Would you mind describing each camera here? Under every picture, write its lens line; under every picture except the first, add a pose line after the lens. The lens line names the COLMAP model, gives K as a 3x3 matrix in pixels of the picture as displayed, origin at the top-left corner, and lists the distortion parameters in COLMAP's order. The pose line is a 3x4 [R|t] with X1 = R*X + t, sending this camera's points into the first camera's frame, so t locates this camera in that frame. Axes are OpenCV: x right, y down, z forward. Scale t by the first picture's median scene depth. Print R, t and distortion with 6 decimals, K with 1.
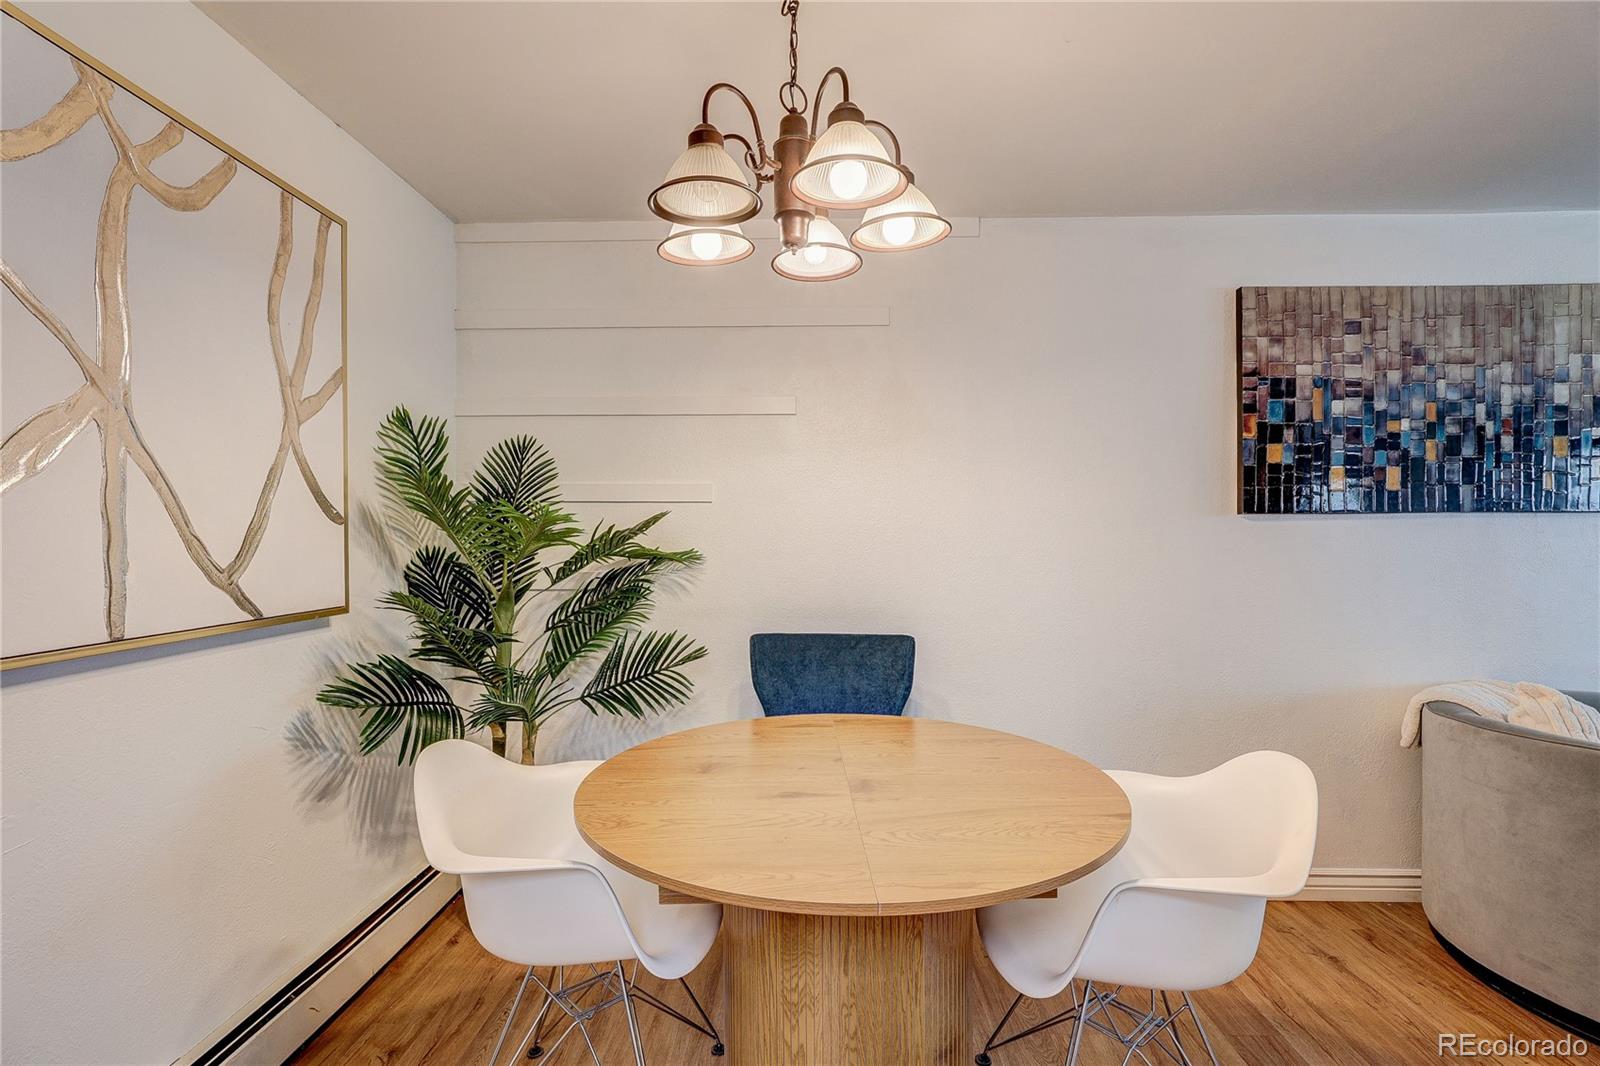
lens RADIAL K [[752.4, 0, 797.0], [0, 752.4, 533.9], [0, 0, 1]] dist [0.002823, 0.000181]
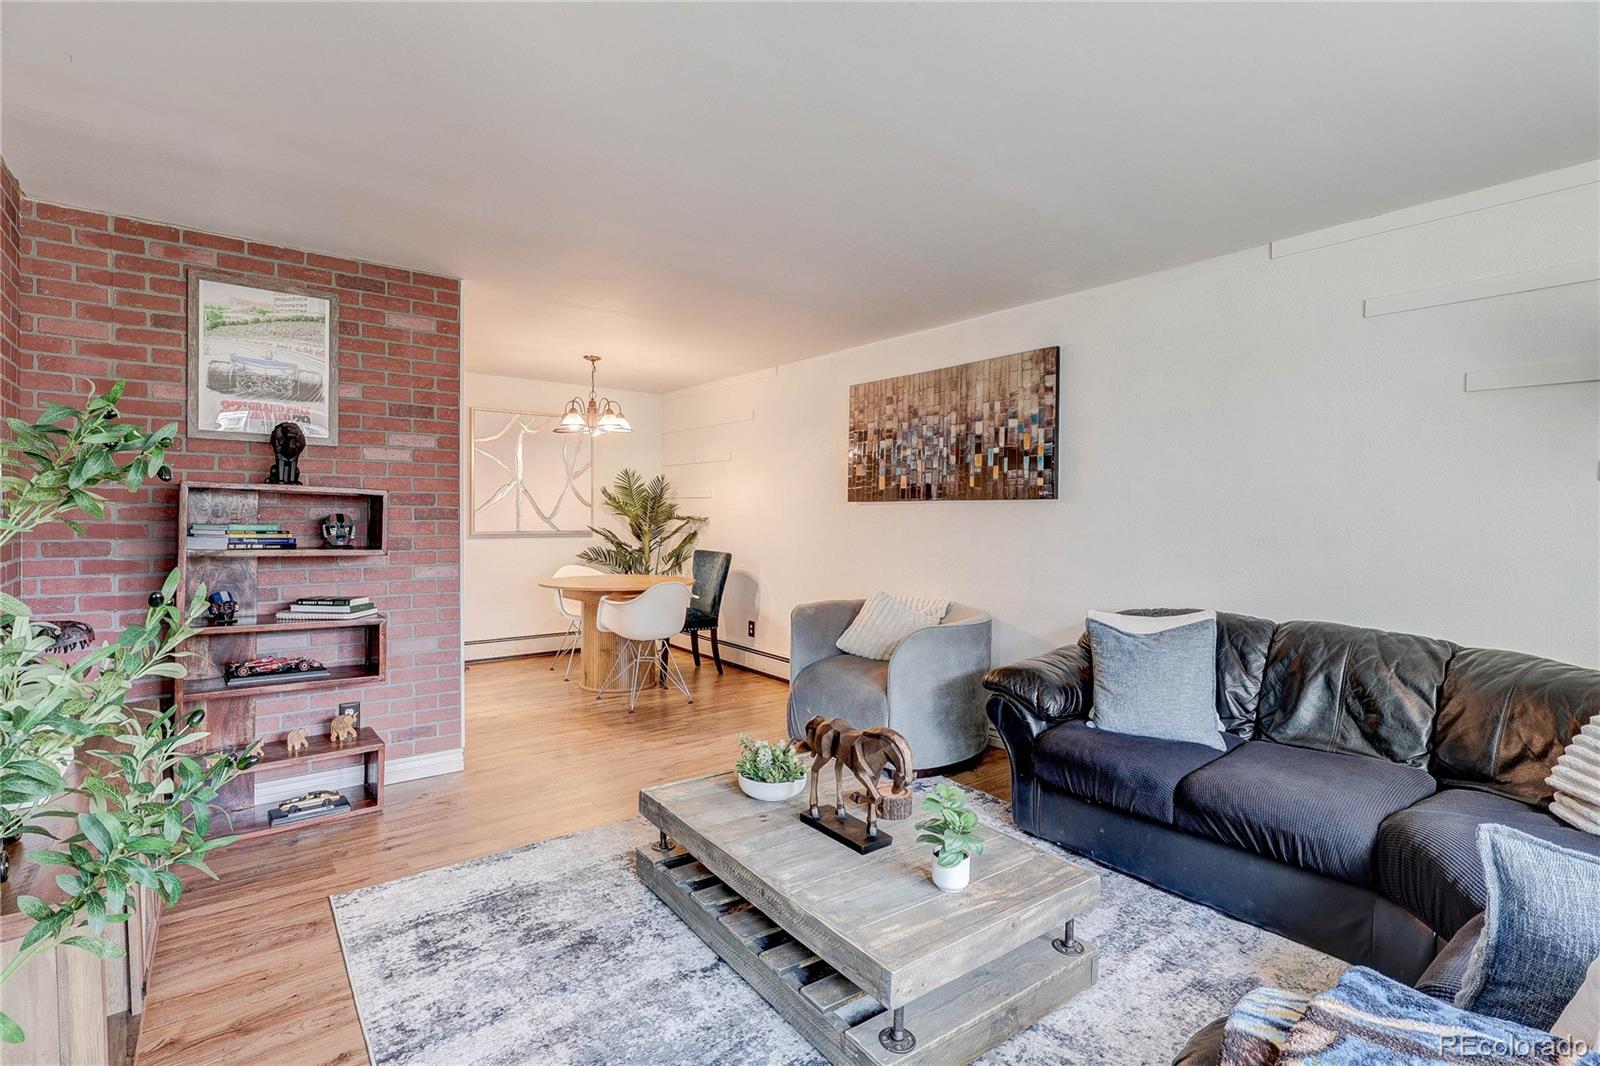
lens RADIAL K [[752.4, 0, 799.1], [0, 752.4, 530.9], [0, 0, 1]] dist [0.002823, 0.000181]
pose [[0.639441, 0.023482, -0.768481, 2.027031], [-0.012761, 0.999720, 0.019929, 0.011880], [0.768734, -0.002937, 0.639562, -0.354497]]
